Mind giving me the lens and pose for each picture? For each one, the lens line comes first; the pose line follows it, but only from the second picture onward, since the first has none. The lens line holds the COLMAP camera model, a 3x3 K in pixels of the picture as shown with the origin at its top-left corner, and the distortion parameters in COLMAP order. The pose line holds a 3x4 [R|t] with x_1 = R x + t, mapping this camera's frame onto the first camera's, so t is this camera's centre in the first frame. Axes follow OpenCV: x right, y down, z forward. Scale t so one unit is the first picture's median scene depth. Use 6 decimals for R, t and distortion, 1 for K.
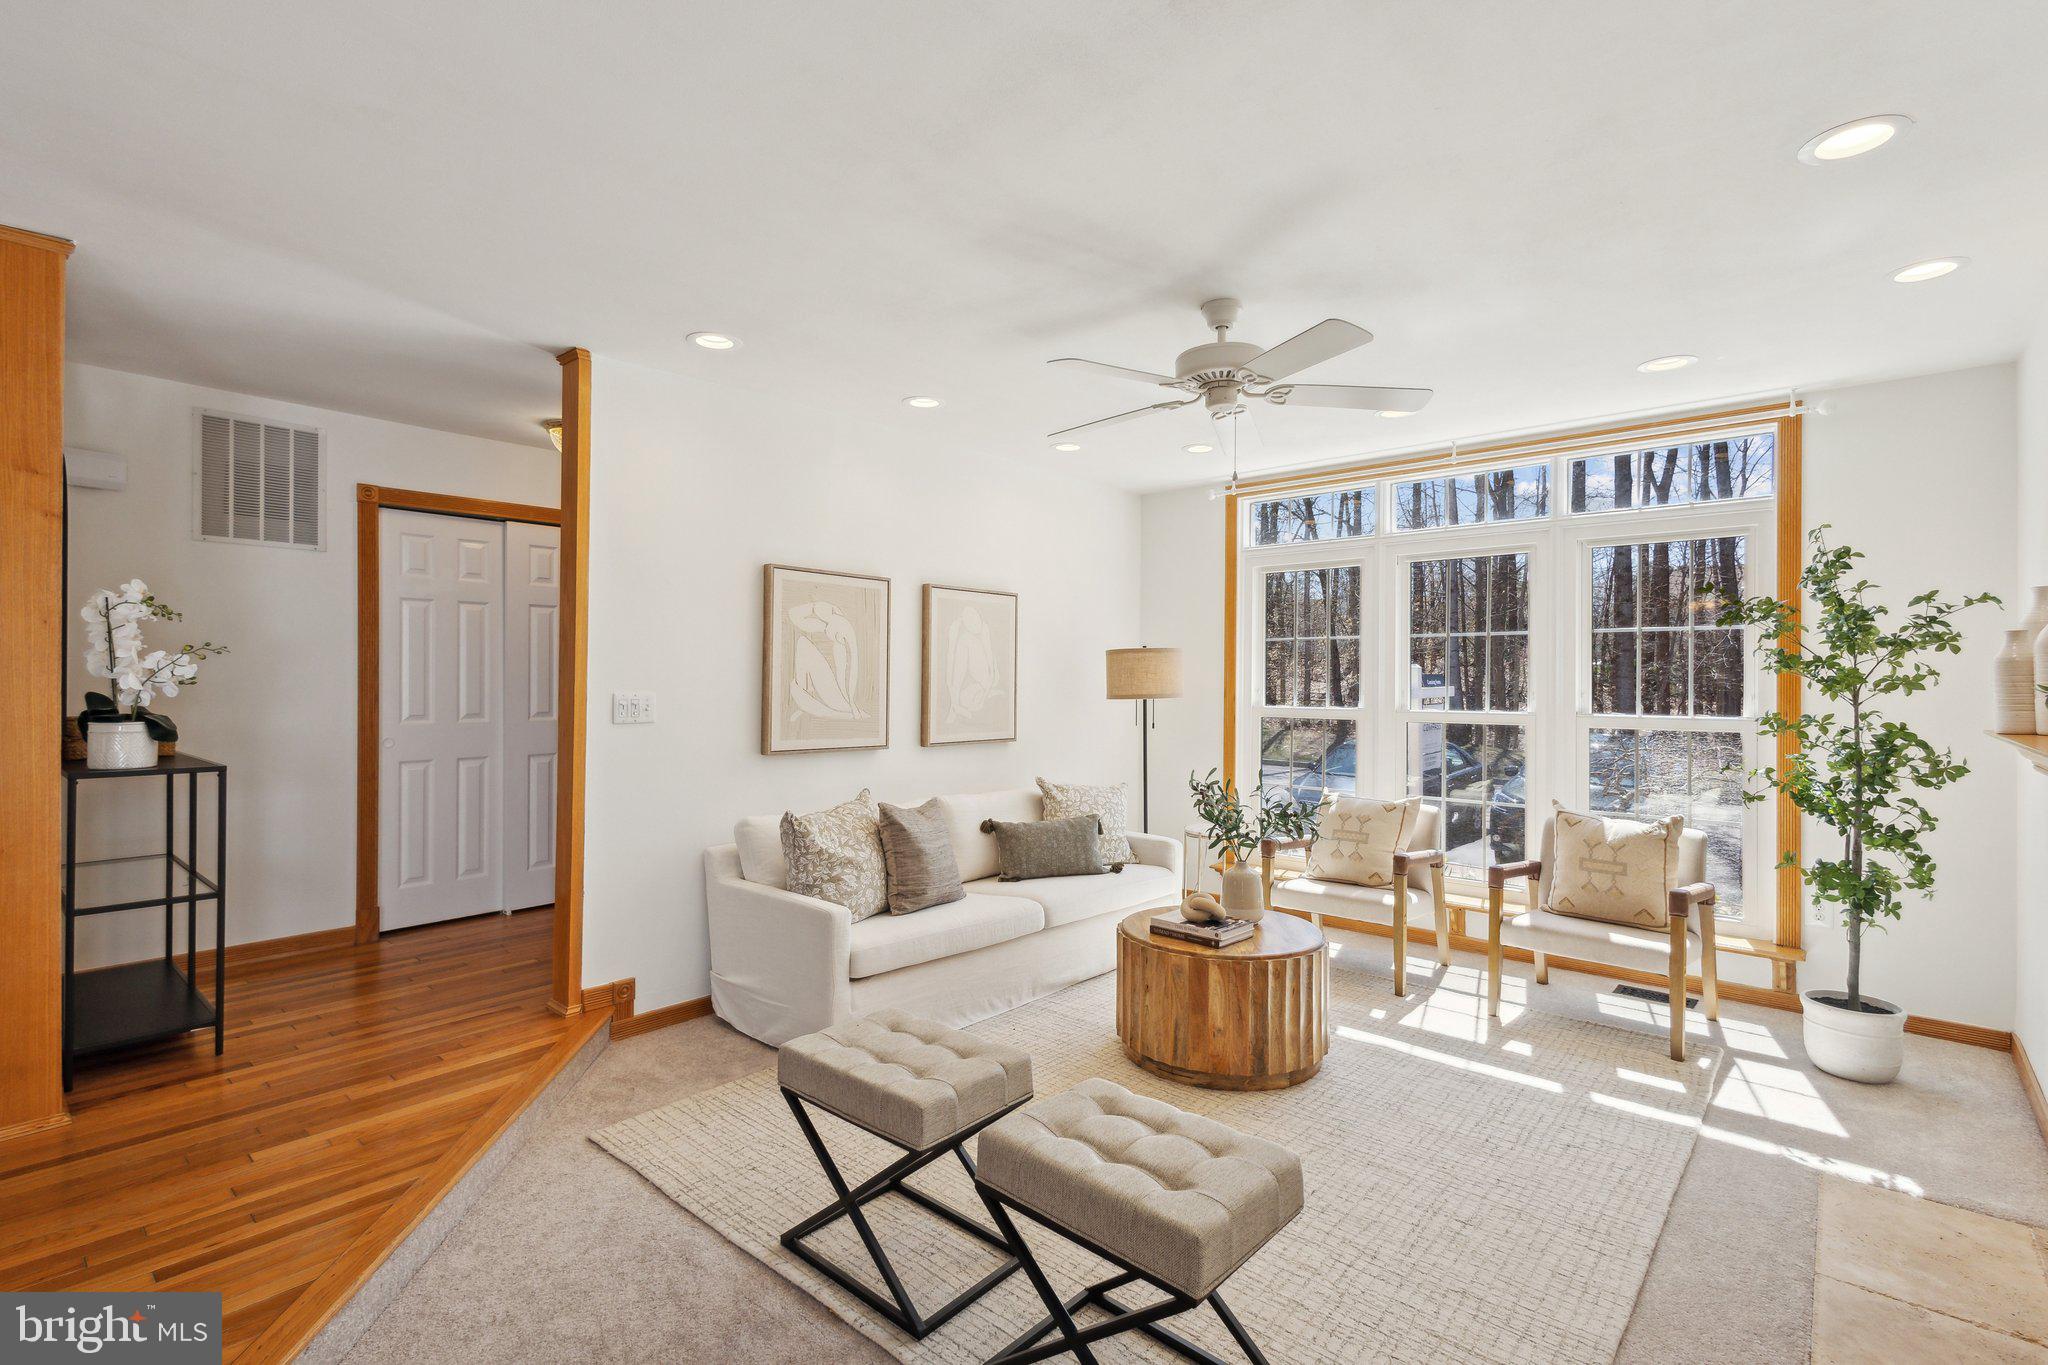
lens RADIAL K [[944.8, 0, 1014.5], [0, 944.8, 679.5], [0, 0, 1]] dist [0.016523, -0.005115]
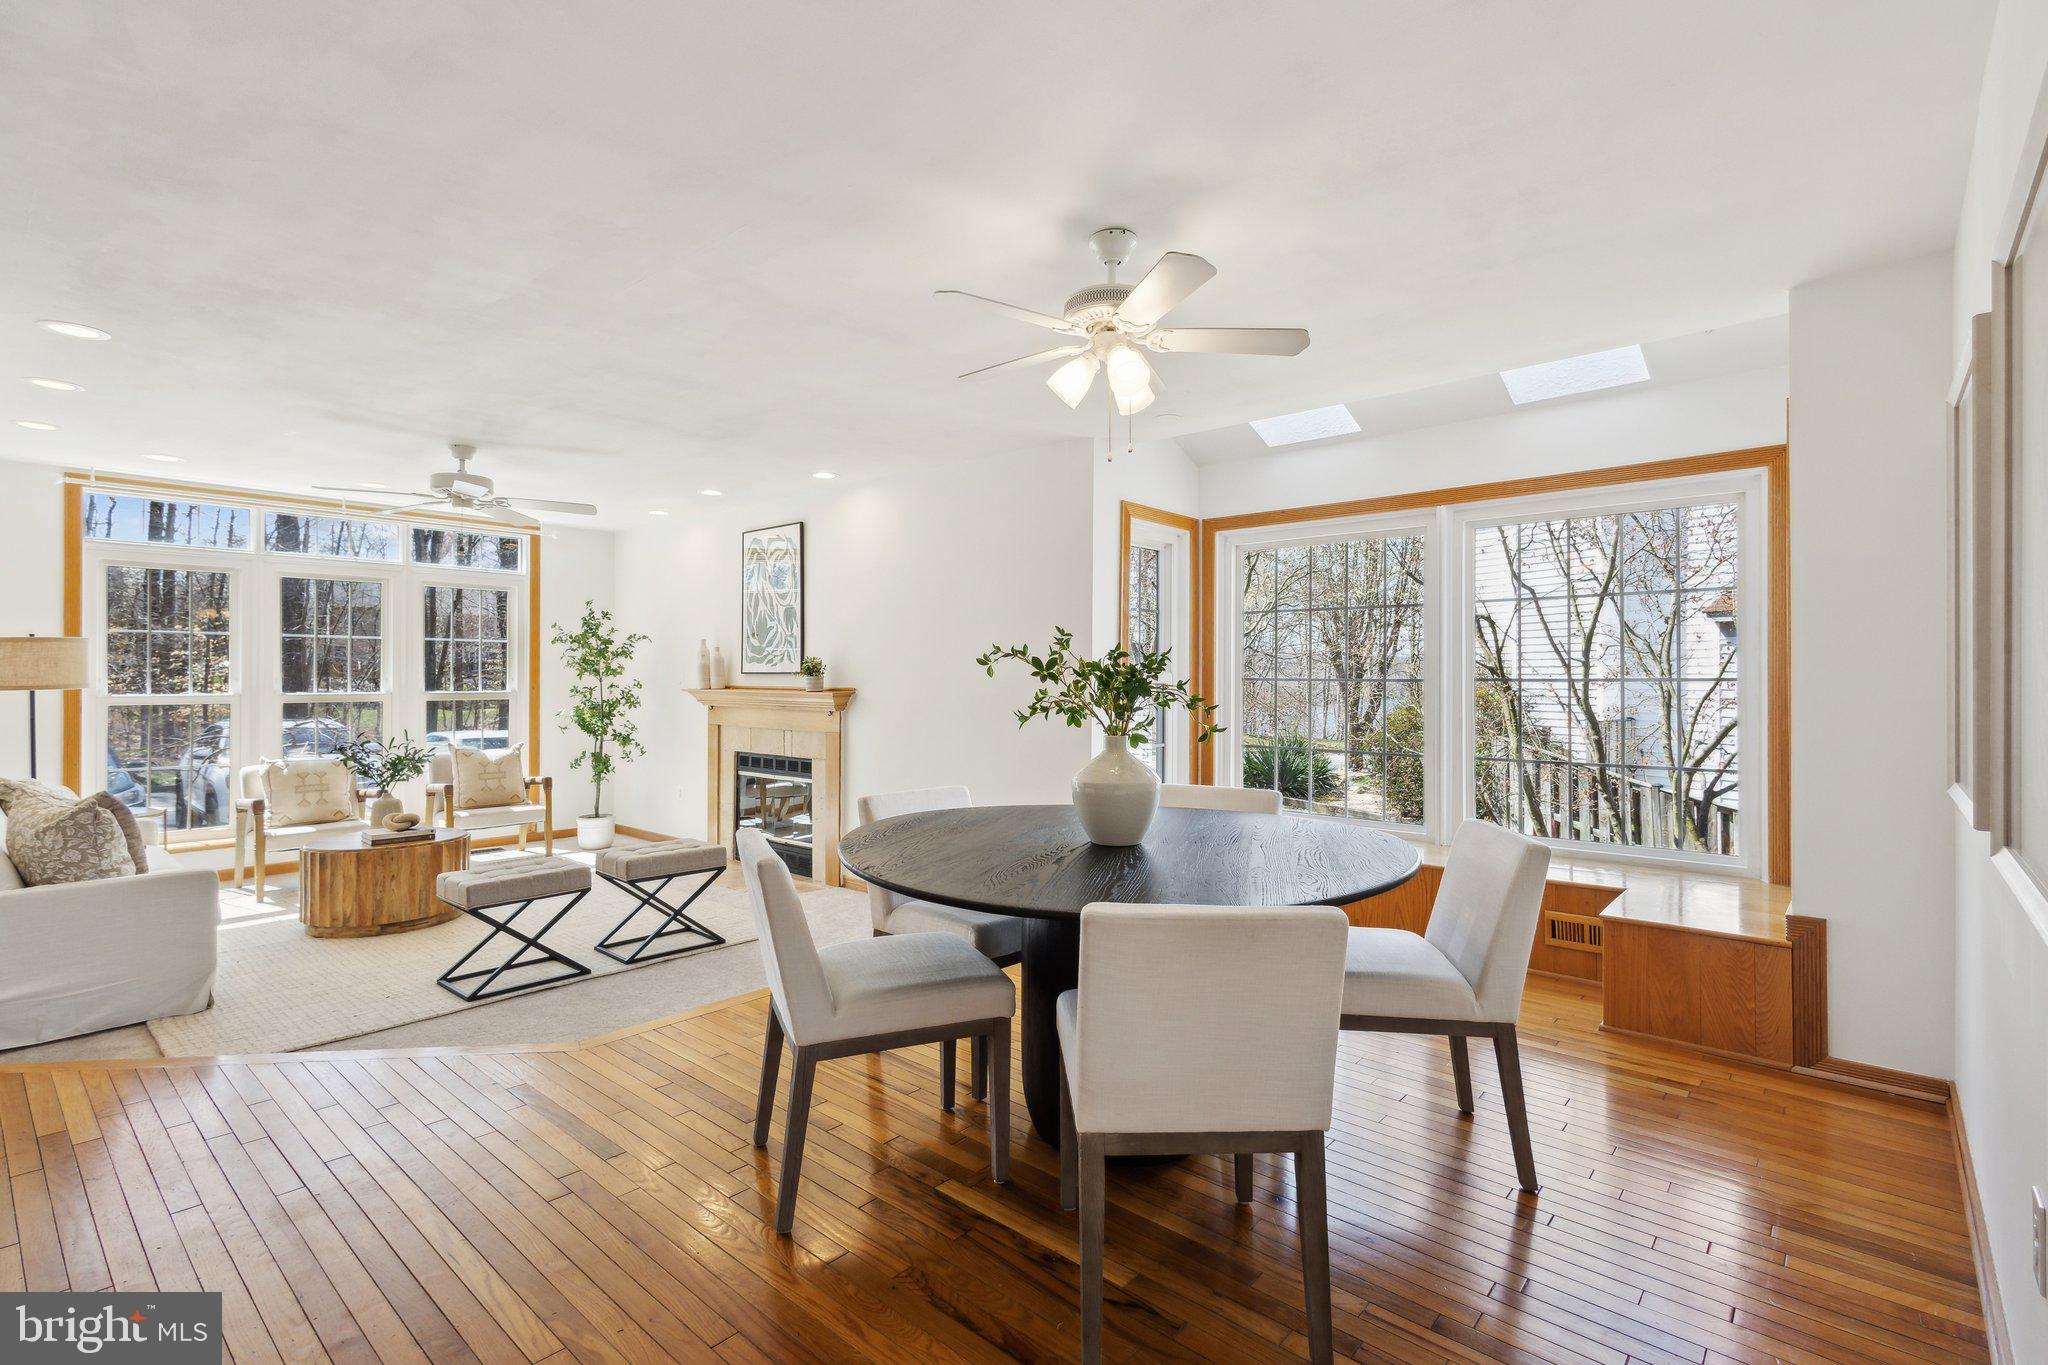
lens RADIAL K [[944.8, 0, 1033.3], [0, 944.8, 676.2], [0, 0, 1]] dist [0.016523, -0.005115]
pose [[-0.010652, -0.008011, 0.999911, -1.051738], [-0.004594, 0.999958, 0.007962, -0.006780], [-0.999933, -0.004508, -0.010689, 0.007725]]
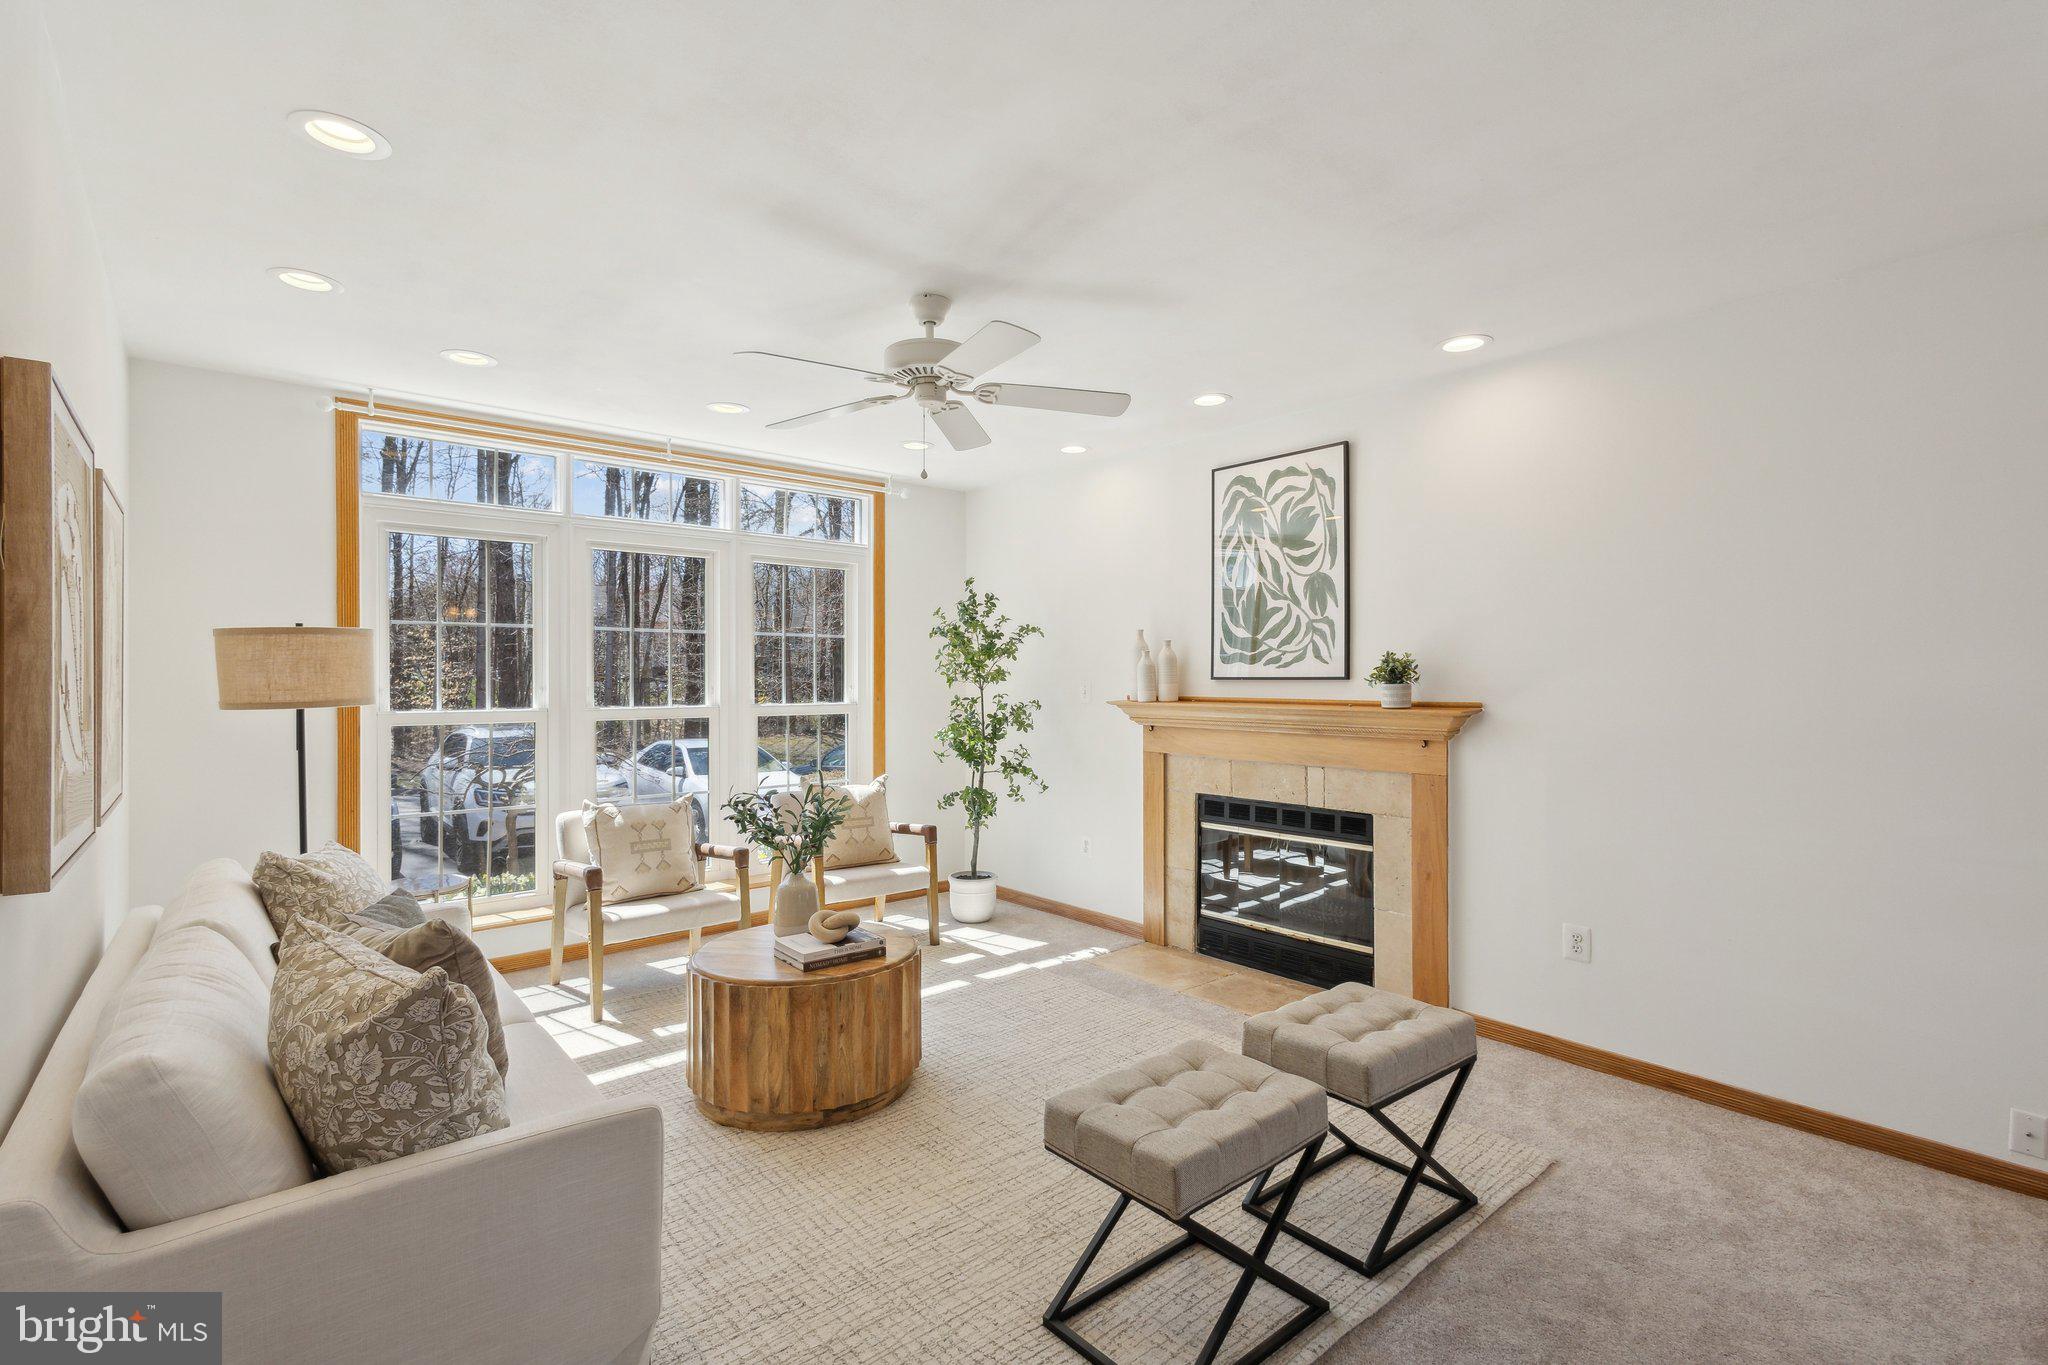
lens RADIAL K [[944.8, 0, 1034.8], [0, 944.8, 684.6], [0, 0, 1]] dist [0.016523, -0.005115]
pose [[0.130810, -0.014403, 0.991303, -0.541789], [-0.000332, 0.999894, 0.014571, -0.005368], [-0.991407, -0.002236, 0.130791, 0.544895]]
